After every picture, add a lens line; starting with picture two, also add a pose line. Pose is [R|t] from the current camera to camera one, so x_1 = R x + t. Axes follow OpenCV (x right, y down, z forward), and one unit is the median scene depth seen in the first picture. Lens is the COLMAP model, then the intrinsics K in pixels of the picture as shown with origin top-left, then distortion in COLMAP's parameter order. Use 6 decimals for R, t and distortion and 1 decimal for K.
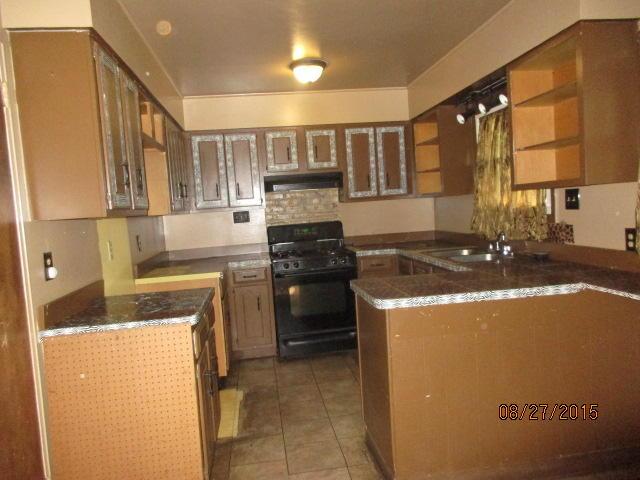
lens RADIAL K [[490.0, 0, 332.3], [0, 490.0, 236.9], [0, 0, 1]] dist [0.000570, 0.031696]
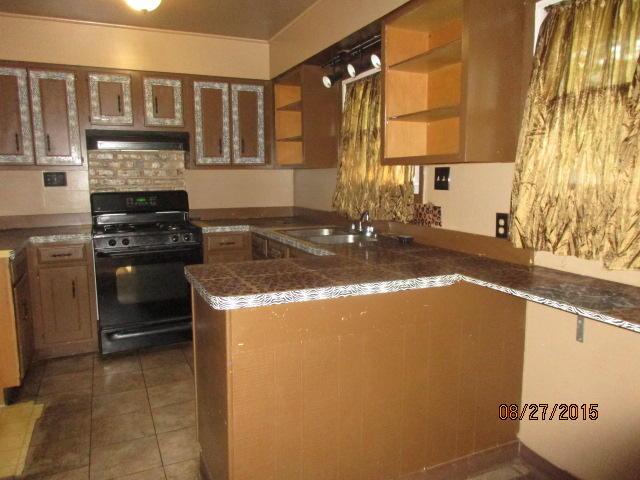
lens RADIAL K [[490.0, 0, 317.4], [0, 490.0, 238.0], [0, 0, 1]] dist [0.000570, 0.031696]
pose [[0.966499, 0.025385, 0.255414, 0.027259], [-0.039381, 0.997981, 0.049831, -0.002118], [-0.253633, -0.058220, 0.965547, 0.137980]]
